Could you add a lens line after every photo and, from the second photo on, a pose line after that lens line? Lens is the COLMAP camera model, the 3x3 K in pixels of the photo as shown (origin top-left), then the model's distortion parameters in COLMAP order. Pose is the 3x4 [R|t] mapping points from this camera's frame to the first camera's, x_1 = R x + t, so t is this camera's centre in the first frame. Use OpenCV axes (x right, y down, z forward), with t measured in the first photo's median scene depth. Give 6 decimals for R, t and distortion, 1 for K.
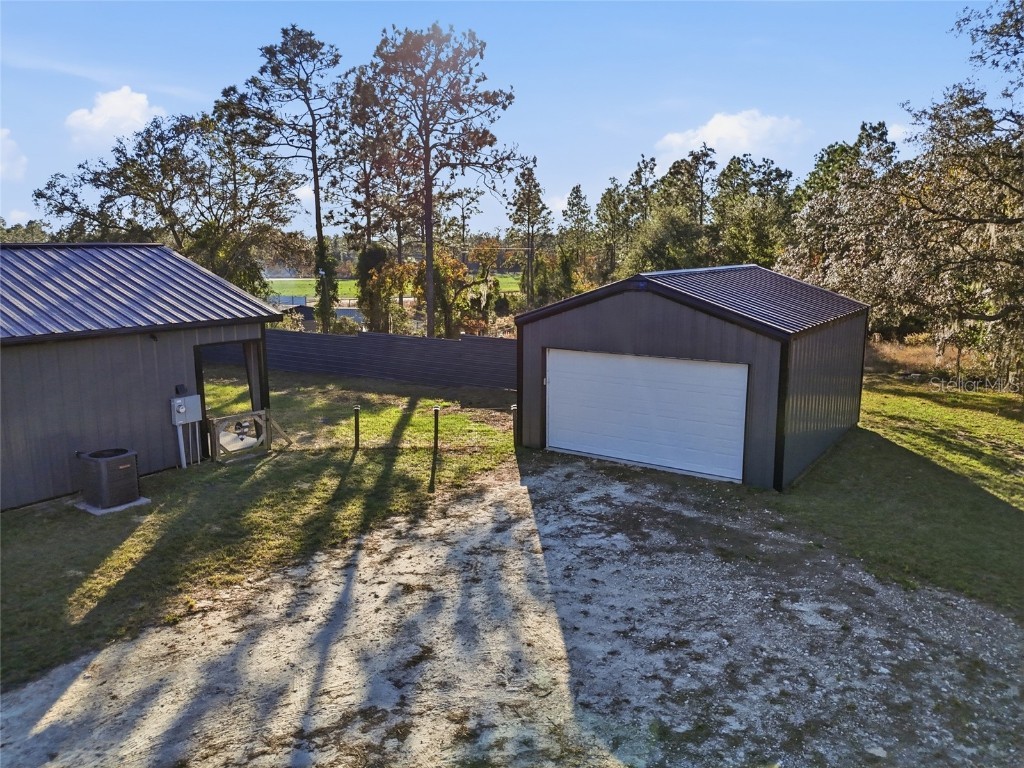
lens RADIAL K [[758.8, 0, 512.0], [0, 758.8, 384.0], [0, 0, 1]] dist [0.072055, -0.036783]
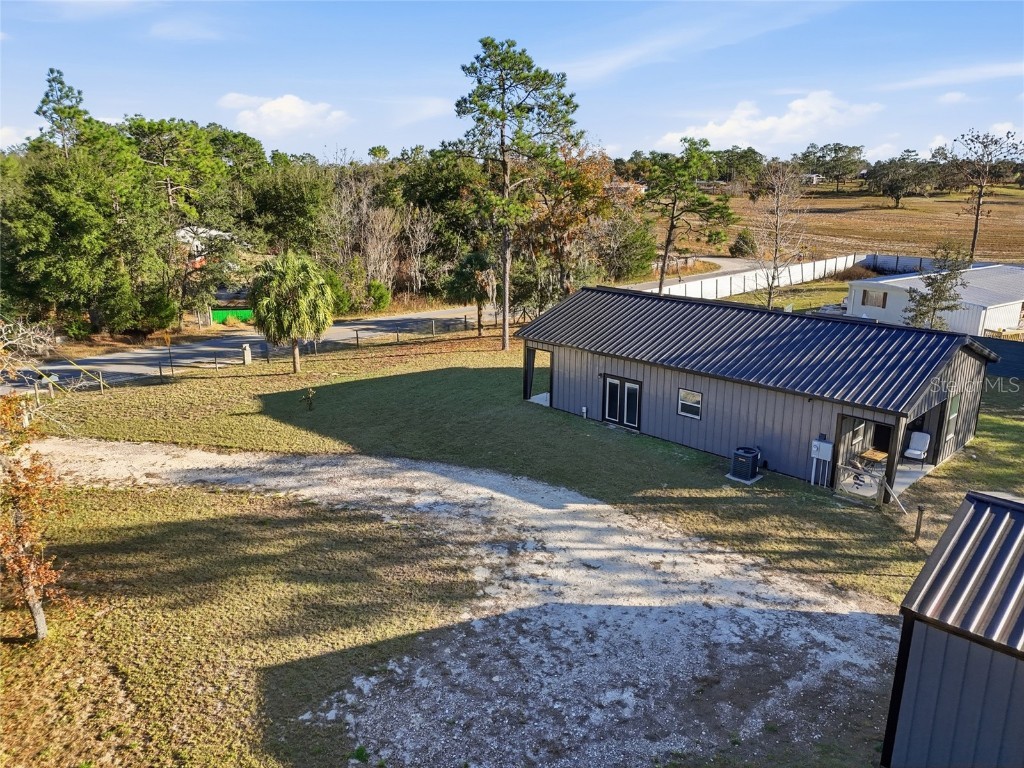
lens RADIAL K [[758.8, 0, 512.0], [0, 758.8, 384.0], [0, 0, 1]] dist [0.072055, -0.036783]
pose [[-0.184780, 0.267391, -0.945705, 1.248084], [-0.171465, 0.938746, 0.298926, -0.504606], [0.967707, 0.217390, -0.127613, 0.645091]]
